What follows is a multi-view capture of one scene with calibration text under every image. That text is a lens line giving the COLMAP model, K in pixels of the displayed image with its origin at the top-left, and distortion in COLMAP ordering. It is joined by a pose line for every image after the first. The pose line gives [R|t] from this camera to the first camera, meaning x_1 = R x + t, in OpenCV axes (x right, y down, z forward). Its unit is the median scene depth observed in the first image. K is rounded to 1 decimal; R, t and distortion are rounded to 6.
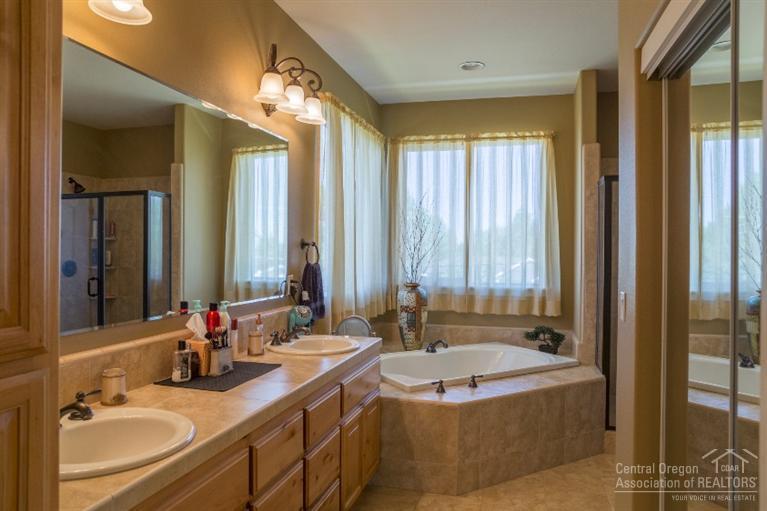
lens RADIAL K [[542.1, 0, 386.3], [0, 542.1, 242.7], [0, 0, 1]] dist [-0.140437, 0.097419]
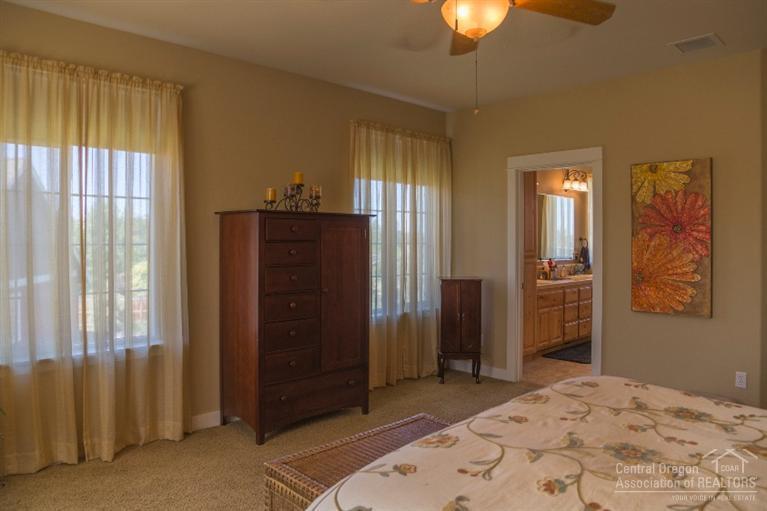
lens RADIAL K [[542.1, 0, 386.3], [0, 542.1, 242.7], [0, 0, 1]] dist [-0.140437, 0.097419]
pose [[0.865666, -0.002710, -0.500615, 0.307876], [0.012586, 0.999787, 0.016352, -0.032959], [0.500465, -0.020456, 0.865515, -1.614214]]
